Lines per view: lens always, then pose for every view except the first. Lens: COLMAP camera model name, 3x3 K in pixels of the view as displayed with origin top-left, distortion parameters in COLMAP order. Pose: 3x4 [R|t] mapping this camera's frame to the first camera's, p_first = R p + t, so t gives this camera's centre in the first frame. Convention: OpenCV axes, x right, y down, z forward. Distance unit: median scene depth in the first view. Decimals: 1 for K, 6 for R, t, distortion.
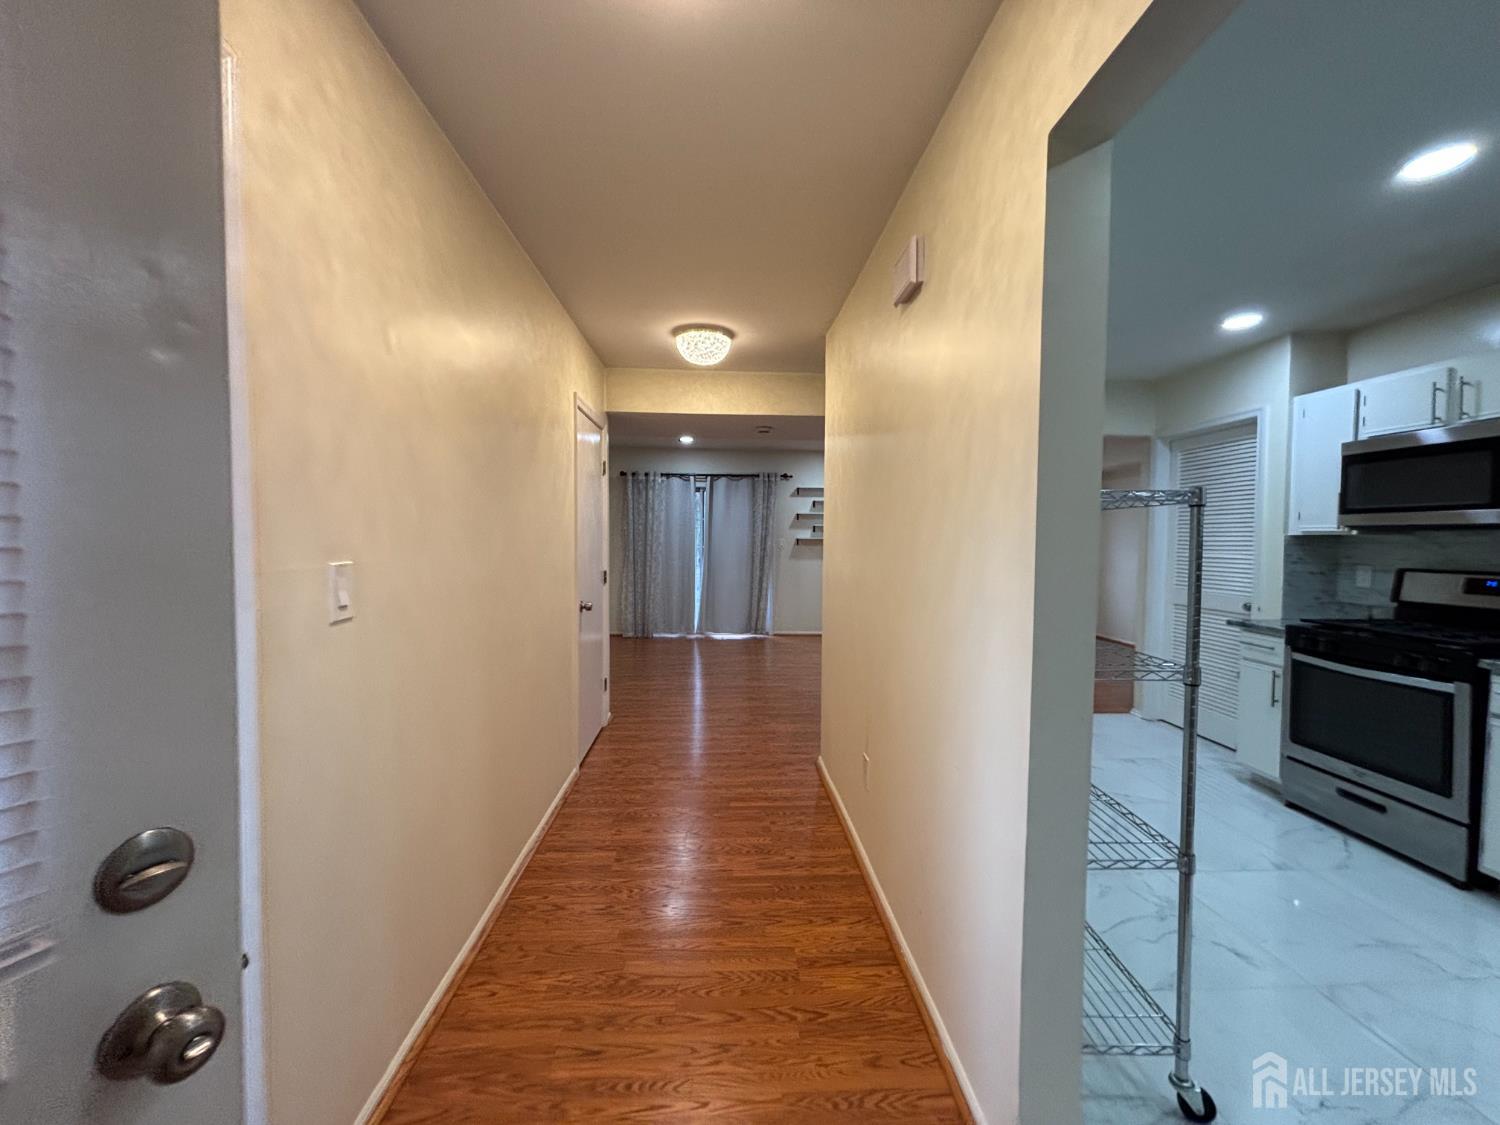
lens RADIAL K [[604.3, 0, 748.8], [0, 604.3, 559.9], [0, 0, 1]] dist [0.001905, 0.000201]
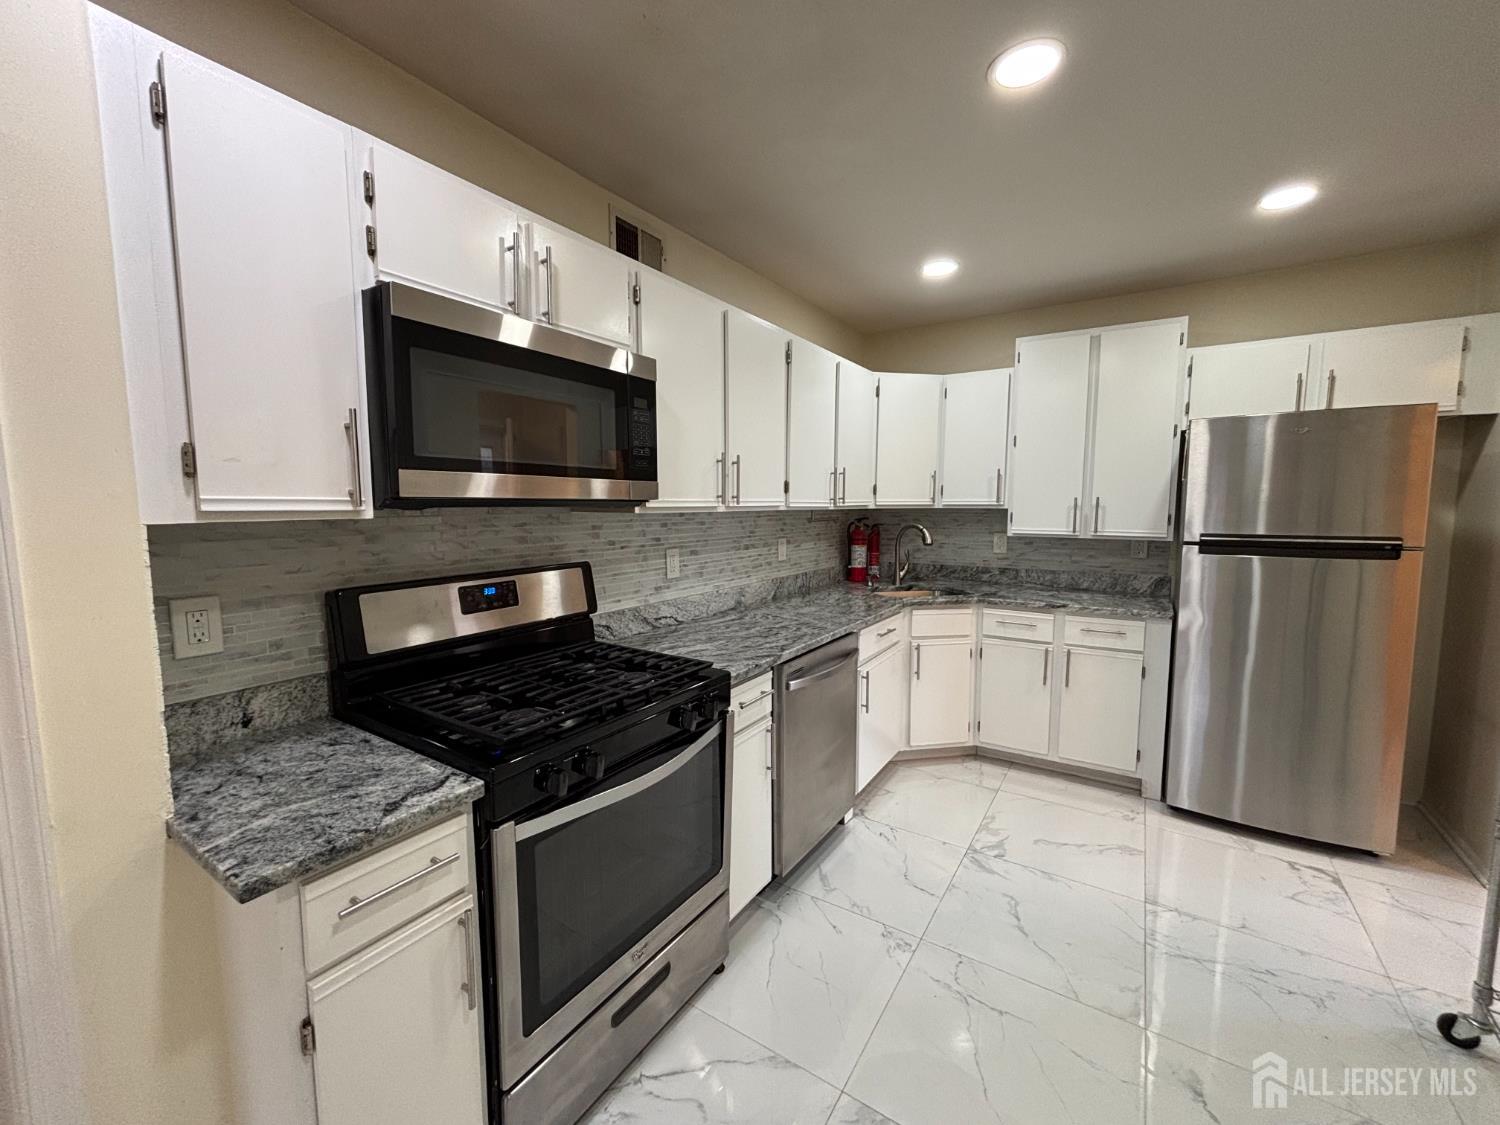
lens RADIAL K [[604.3, 0, 748.8], [0, 604.3, 559.9], [0, 0, 1]] dist [0.001905, 0.000201]
pose [[-0.808903, -0.056791, 0.585193, 0.553922], [0.022043, 0.991695, 0.126711, -0.060950], [-0.587529, 0.115396, -0.800933, 1.192429]]
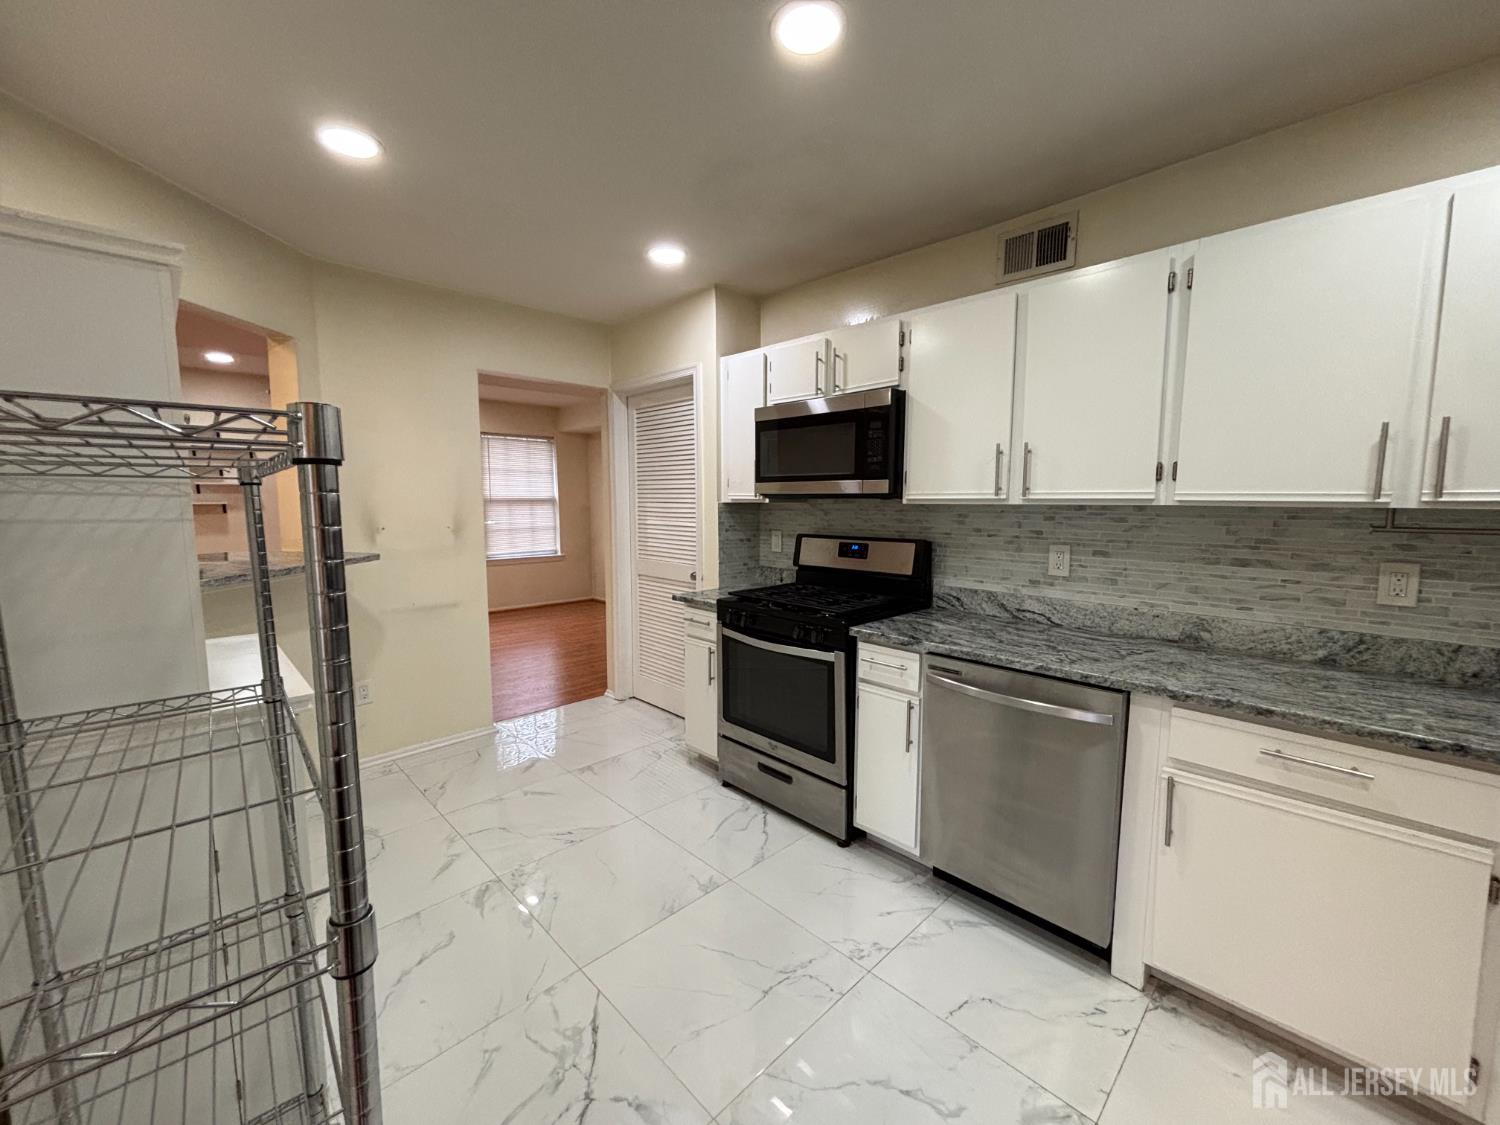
lens RADIAL K [[604.7, 0, 753.9], [0, 604.7, 563.7], [0, 0, 1]] dist [0.009716, -0.000153]
pose [[0.744123, -0.075413, 0.663773, 0.309860], [0.026610, 0.996165, 0.083346, -0.024515], [-0.667513, -0.044357, 0.743276, 0.264549]]
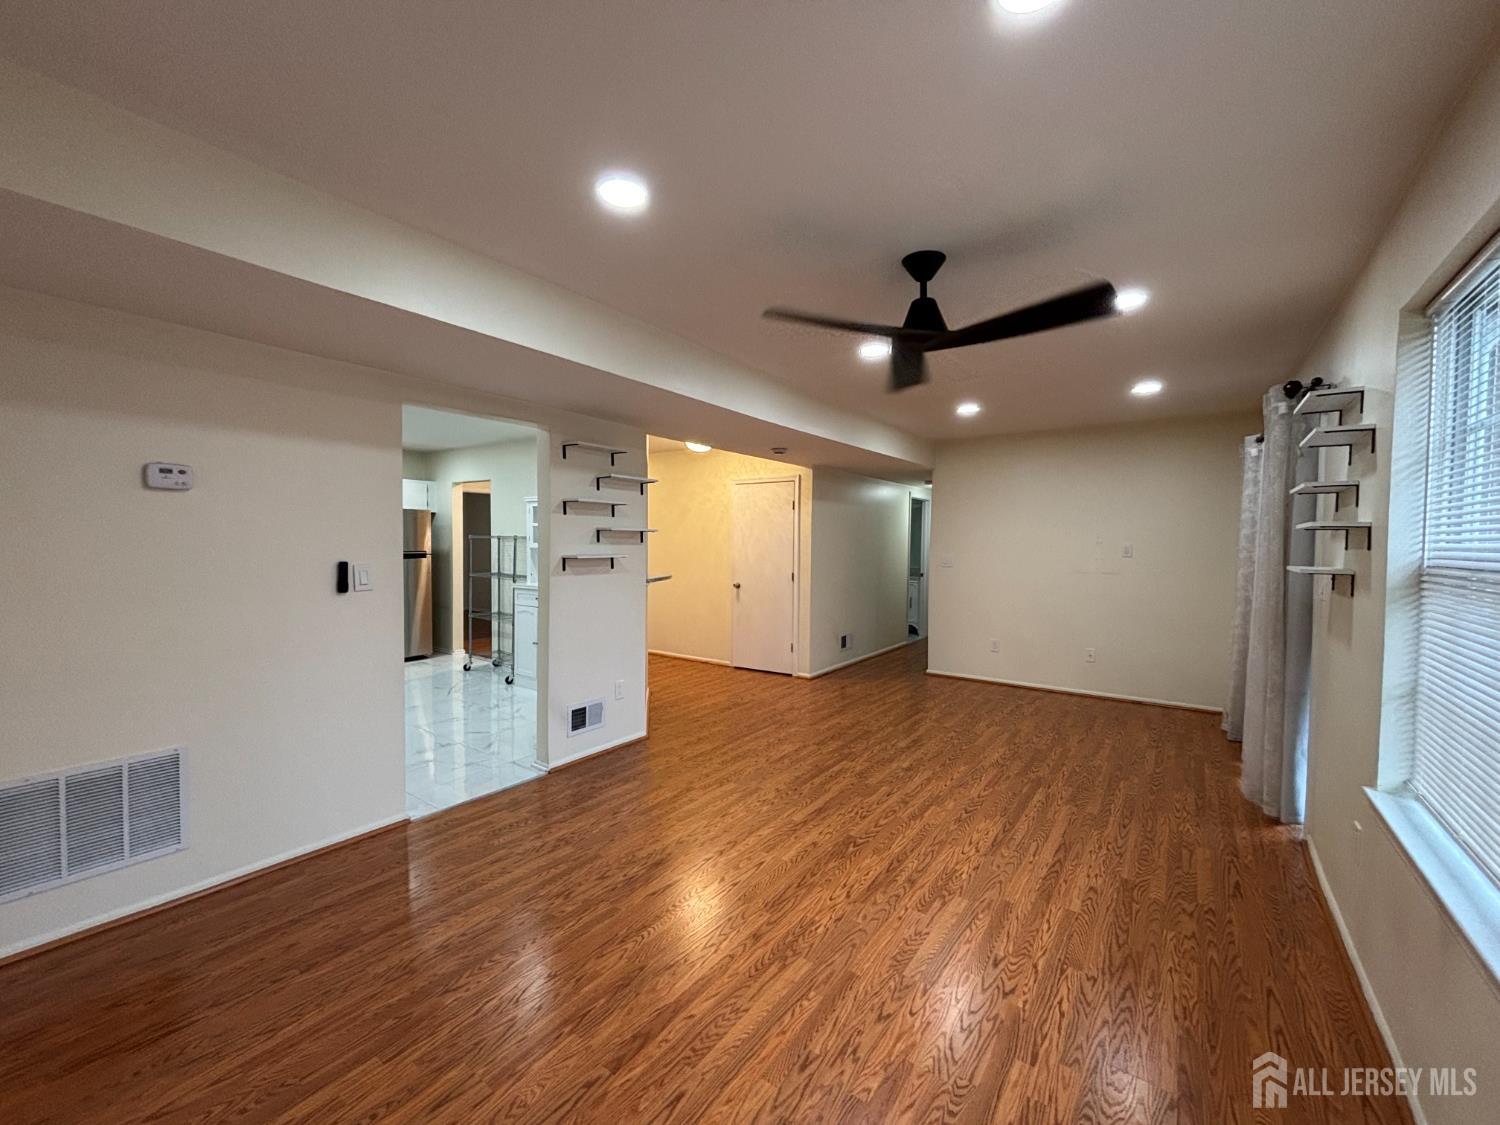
lens RADIAL K [[604.3, 0, 748.8], [0, 604.3, 559.9], [0, 0, 1]] dist [0.001905, 0.000201]
pose [[-0.623533, 0.015598, -0.781642, 1.388033], [-0.042323, 0.997661, 0.053670, -0.118992], [0.780651, 0.066546, -0.621414, 2.554899]]
